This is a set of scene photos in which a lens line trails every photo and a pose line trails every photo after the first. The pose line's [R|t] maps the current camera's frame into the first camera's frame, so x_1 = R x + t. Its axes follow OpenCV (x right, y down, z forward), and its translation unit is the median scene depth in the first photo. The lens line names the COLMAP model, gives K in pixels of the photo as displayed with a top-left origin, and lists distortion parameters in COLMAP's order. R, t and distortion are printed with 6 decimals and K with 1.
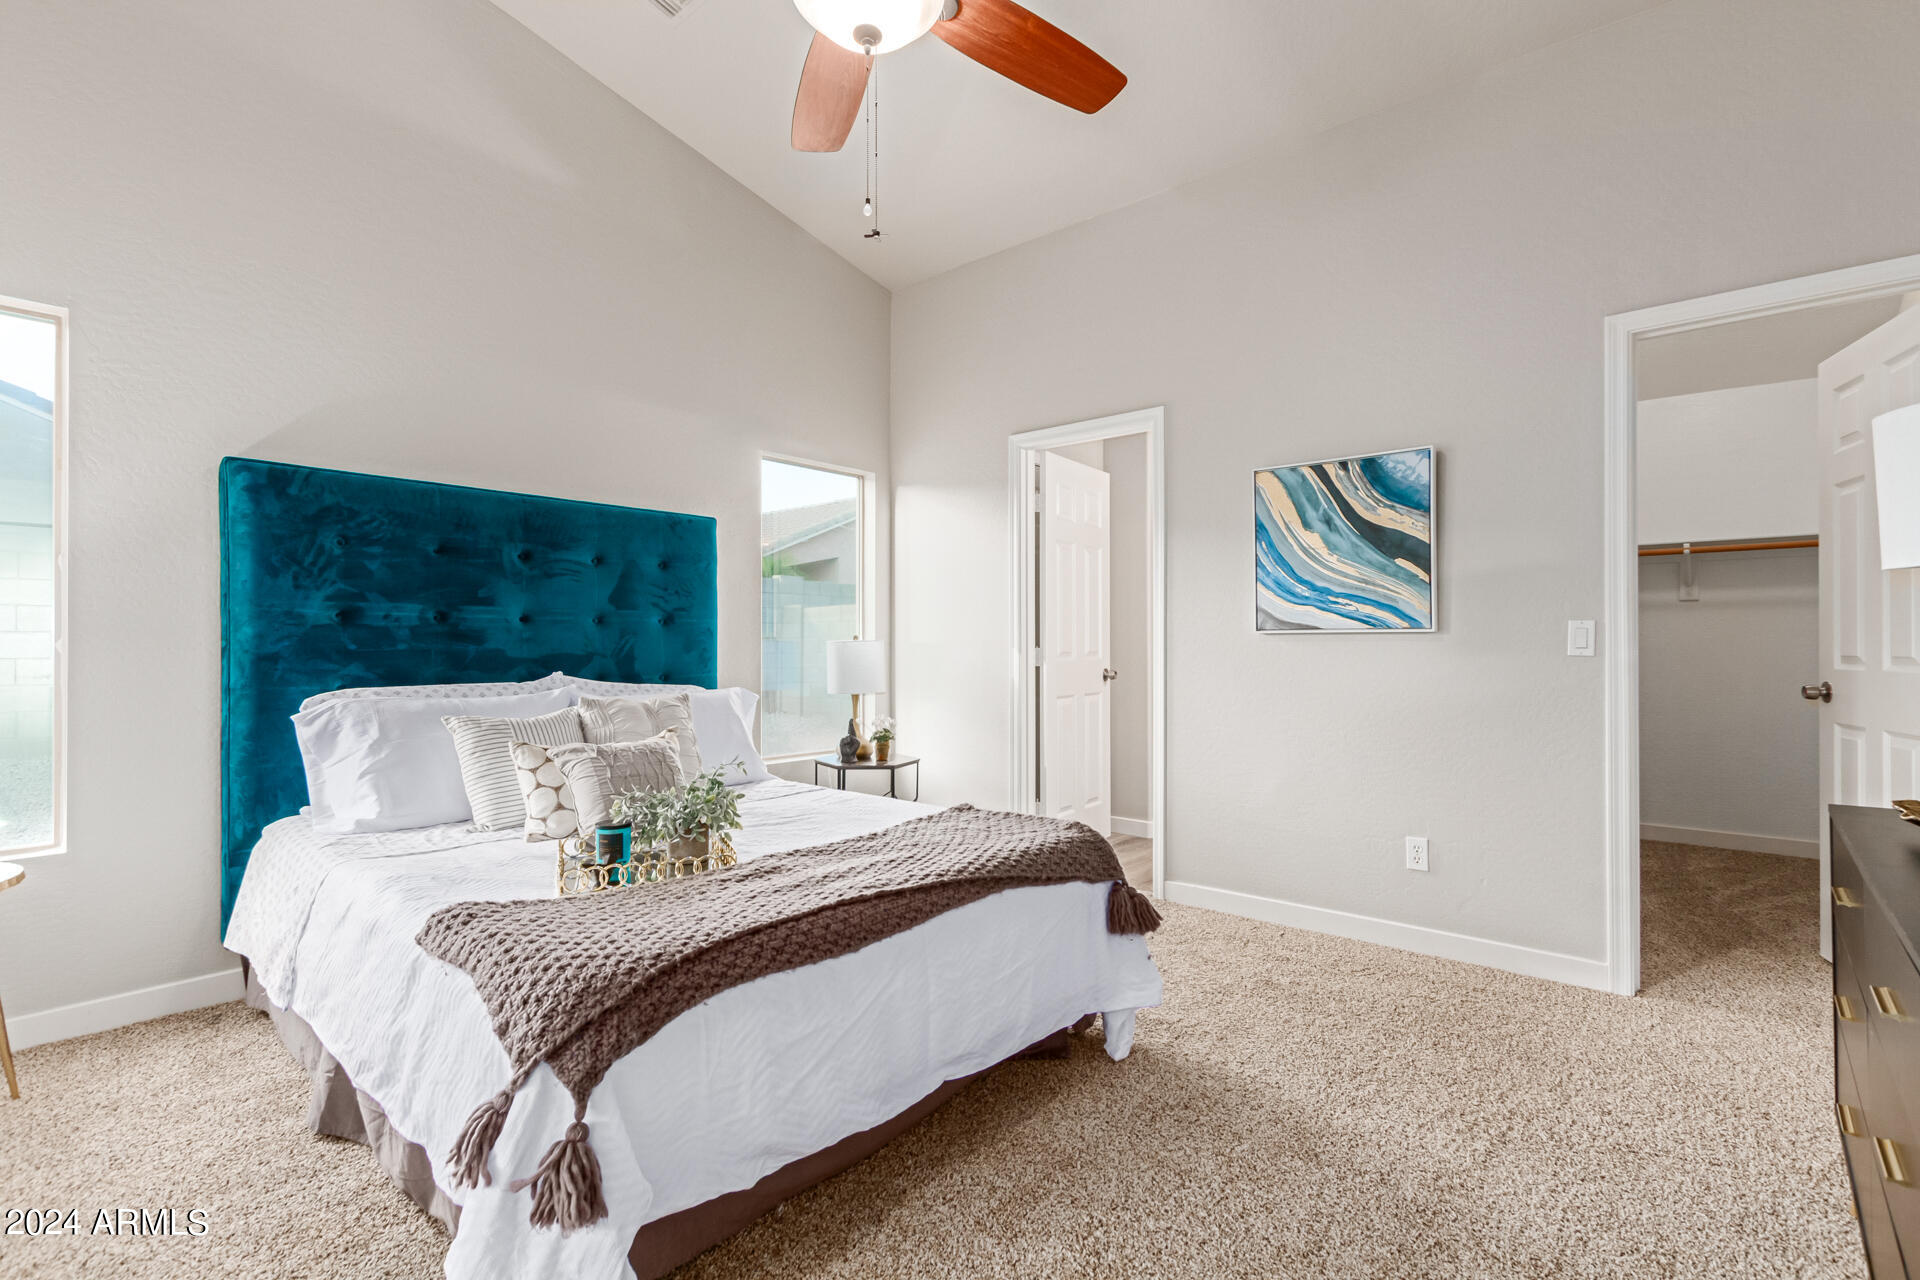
lens RADIAL K [[894.7, 0, 966.0], [0, 894.7, 644.4], [0, 0, 1]] dist [0.009982, -0.004439]
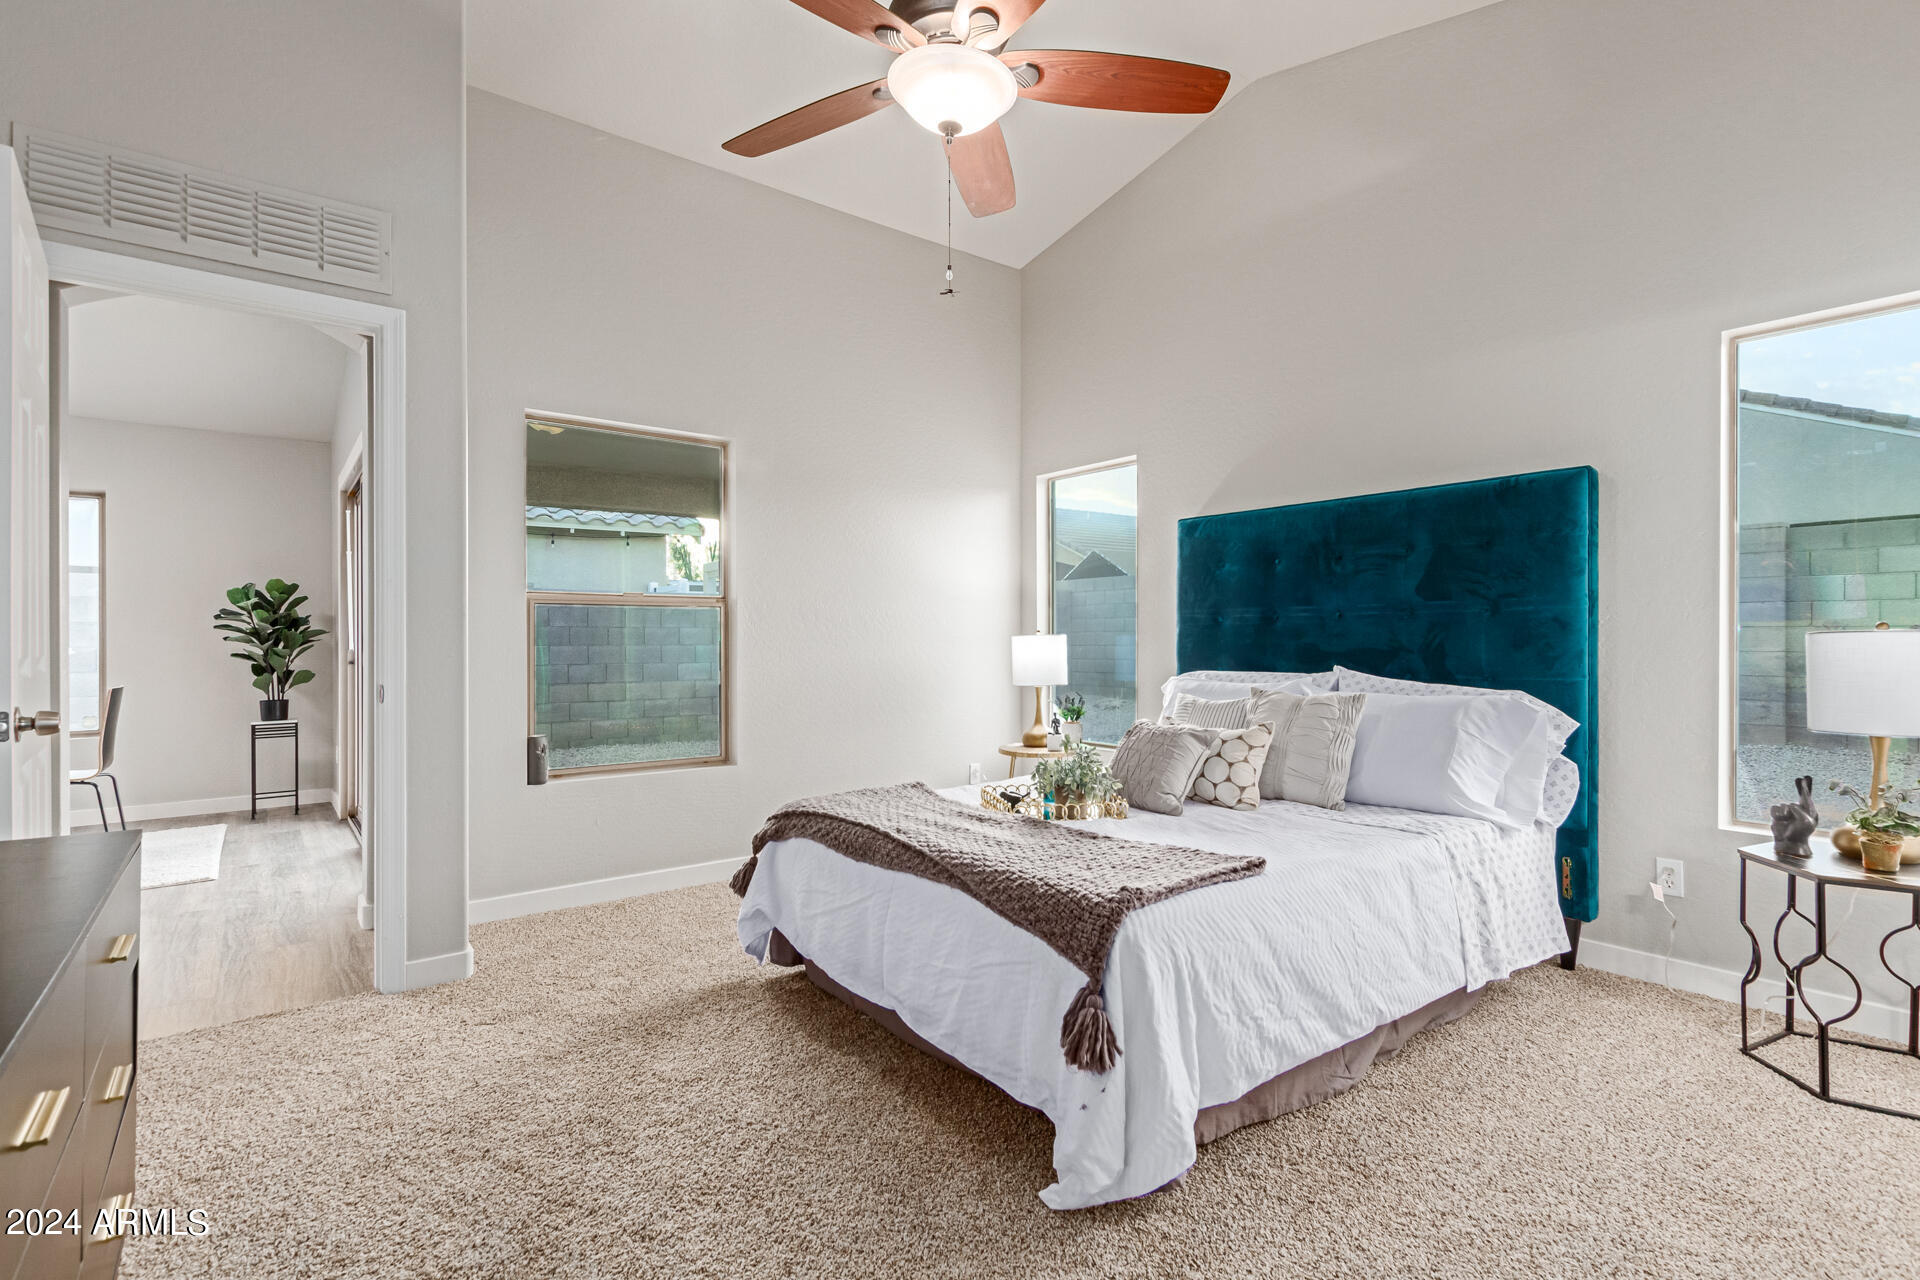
lens RADIAL K [[894.7, 0, 965.3], [0, 894.7, 636.6], [0, 0, 1]] dist [0.009982, -0.004439]
pose [[-0.200907, -0.004347, -0.979601, 1.067797], [0.004834, 0.999974, -0.005429, 0.000468], [0.979598, -0.005826, -0.200881, 1.272320]]
